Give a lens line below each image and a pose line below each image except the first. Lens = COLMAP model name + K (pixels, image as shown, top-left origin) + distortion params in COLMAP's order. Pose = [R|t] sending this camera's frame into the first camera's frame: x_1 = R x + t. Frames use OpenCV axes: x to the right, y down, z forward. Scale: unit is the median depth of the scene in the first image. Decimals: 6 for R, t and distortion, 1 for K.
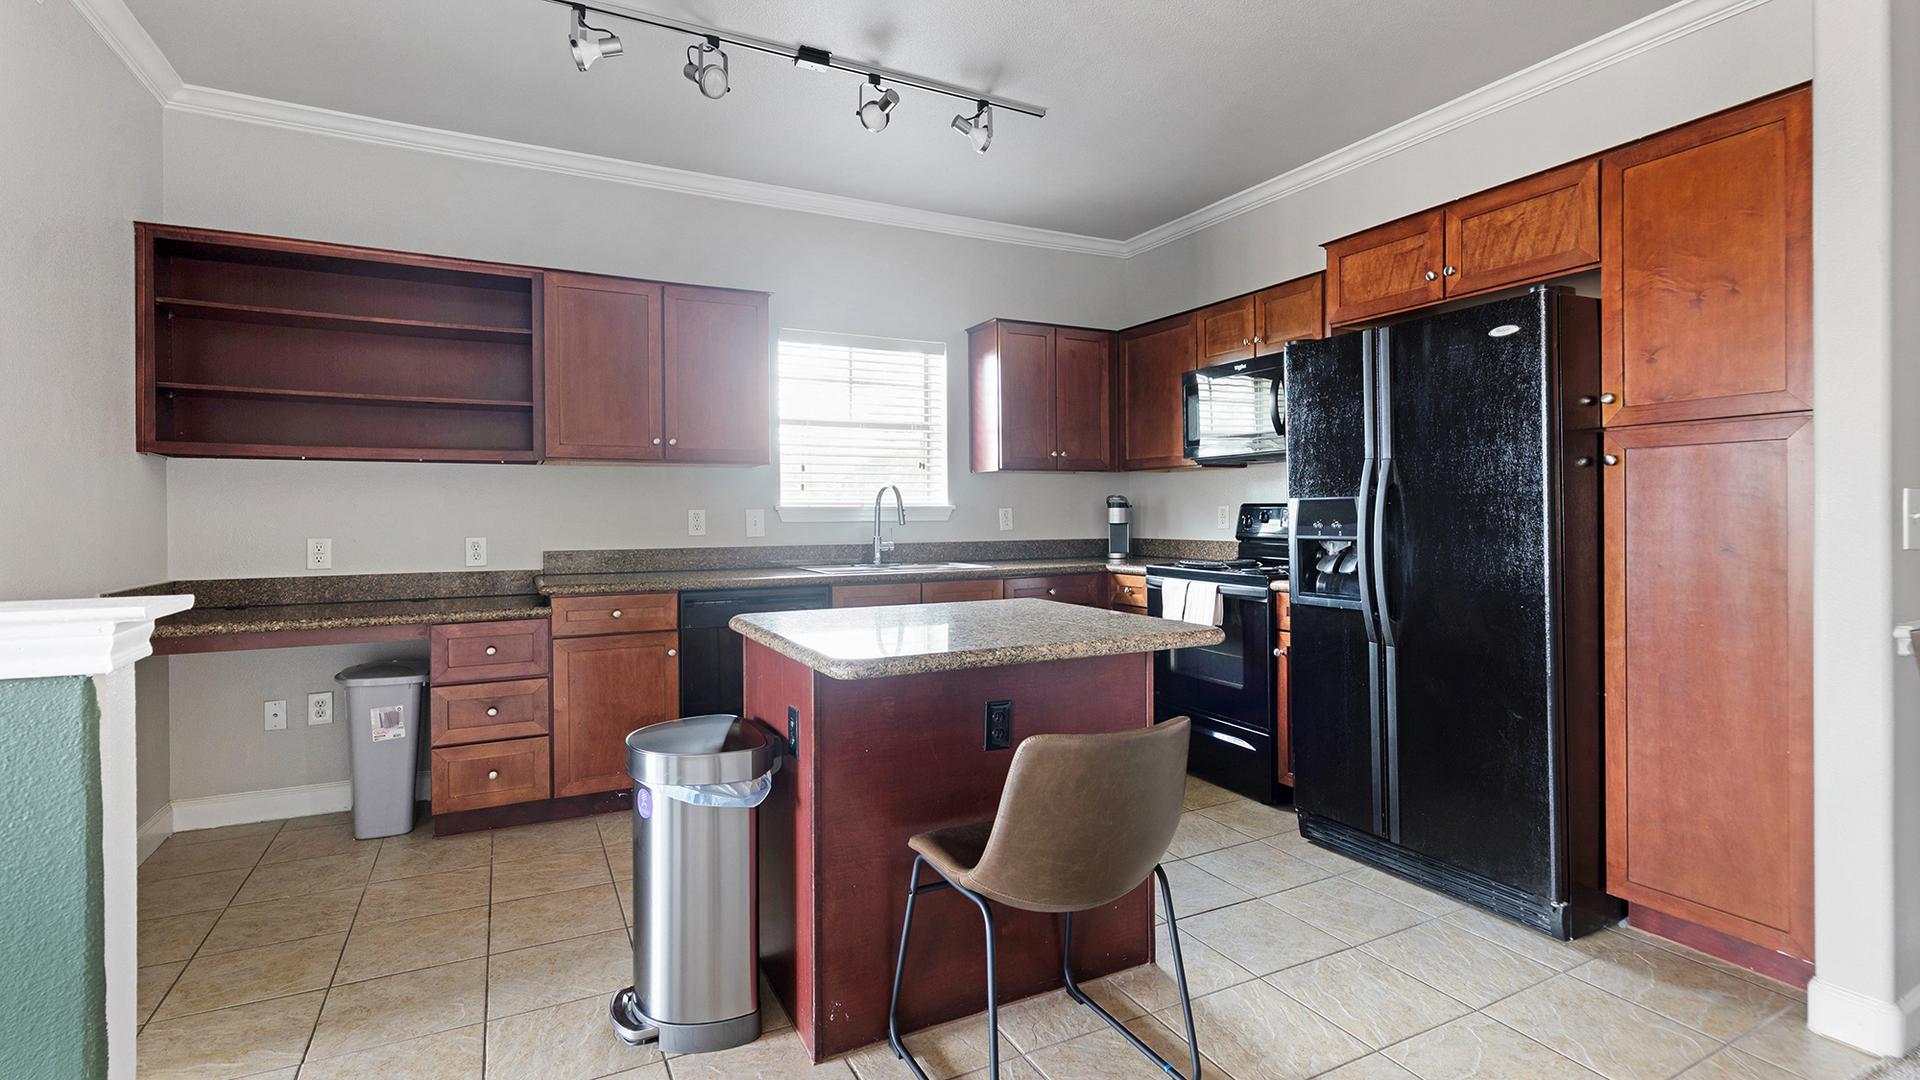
lens RADIAL K [[891.7, 0, 974.2], [0, 891.7, 520.4], [0, 0, 1]] dist [0.002906, 0.001460]
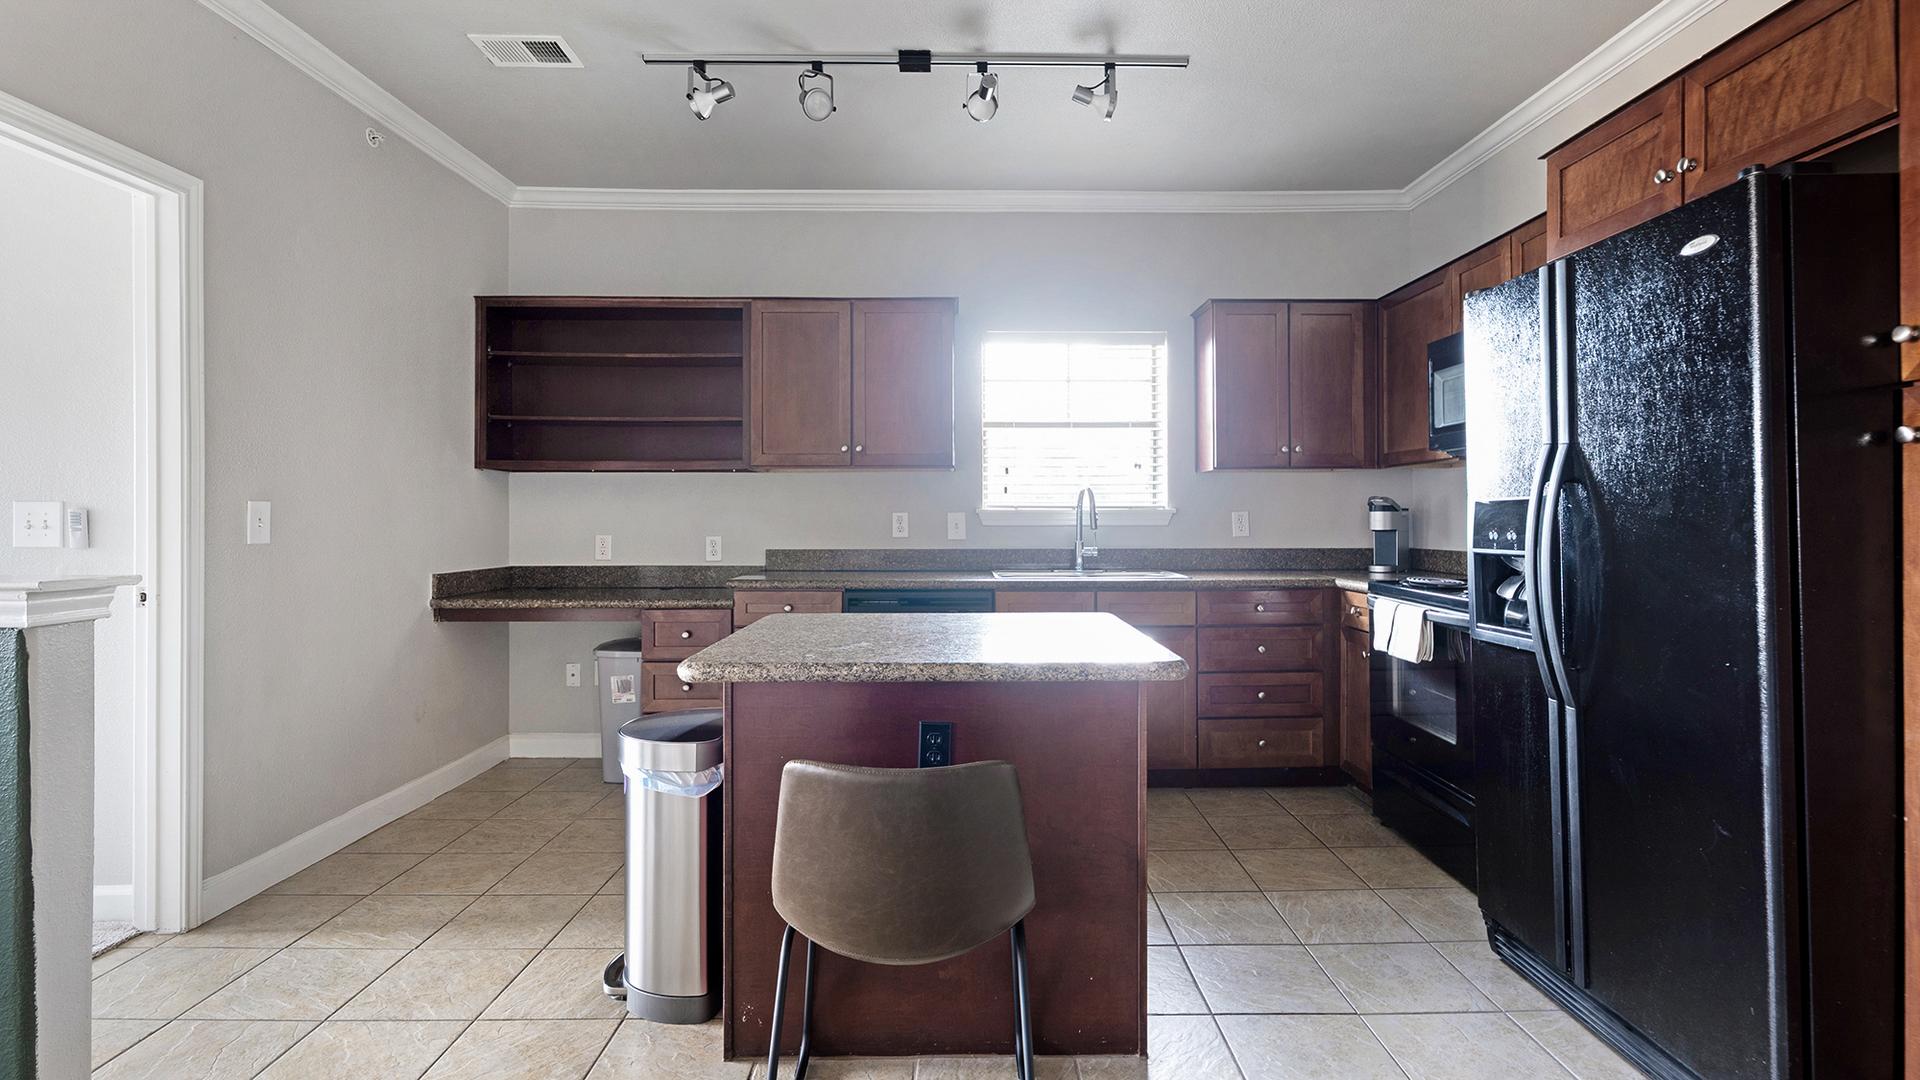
lens RADIAL K [[904.4, 0, 977.7], [0, 904.4, 519.4], [0, 0, 1]] dist [0.001510, -0.001071]
pose [[0.893261, 0.005411, -0.449507, 0.327368], [-0.007521, 0.999967, -0.002909, -0.002351], [0.449476, 0.005979, 0.893272, 0.127172]]
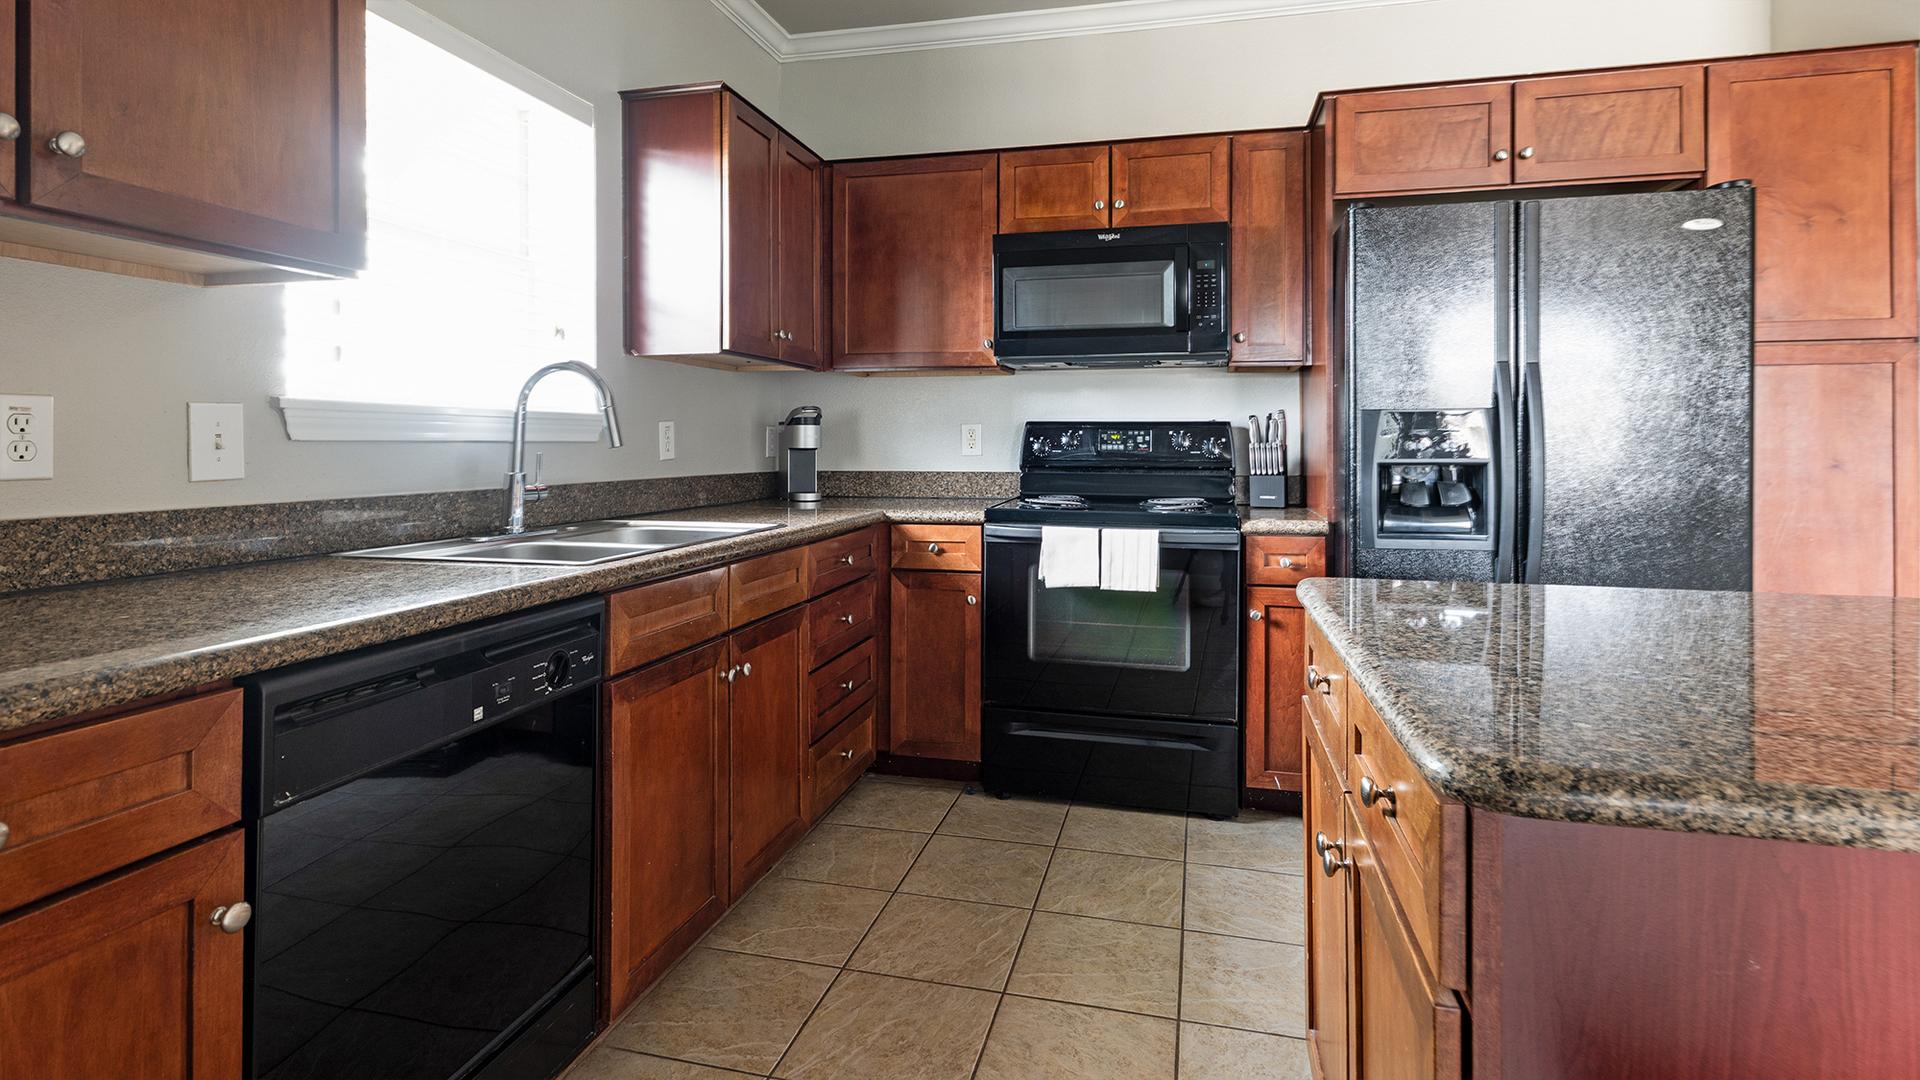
lens RADIAL K [[931.5, 0, 926.6], [0, 931.5, 442.3], [0, 0, 1]] dist [0.005198, -0.001331]
pose [[0.669721, 0.009225, 0.742556, -0.482835], [0.000599, 0.999916, -0.012963, 0.012525], [-0.742613, 0.009127, 0.669659, 0.749938]]
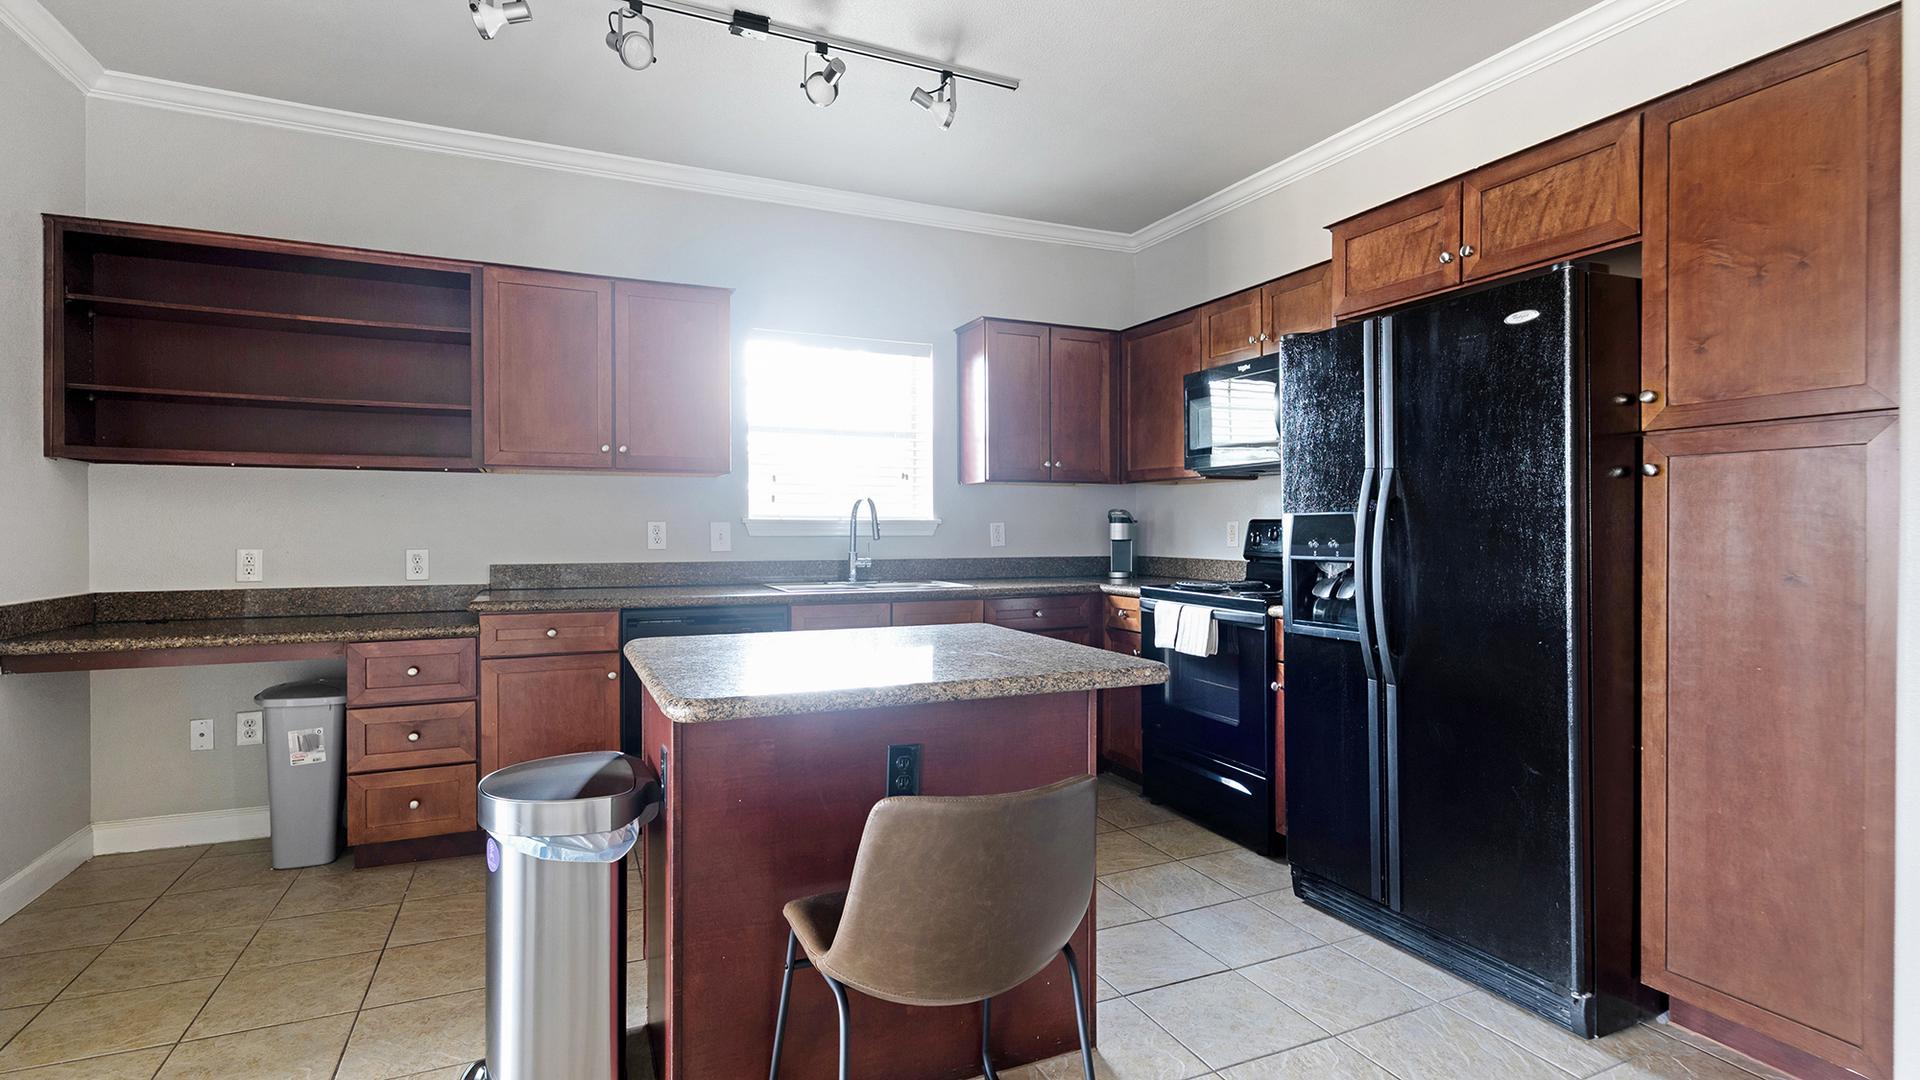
lens RADIAL K [[911.6, 0, 969.5], [0, 911.6, 538.2], [0, 0, 1]] dist [0.005664, -0.000809]
pose [[0.998418, 0.007853, -0.055681, 0.093805], [-0.007658, 0.999964, 0.003718, -0.001146], [0.055708, -0.003285, 0.998442, 0.081379]]
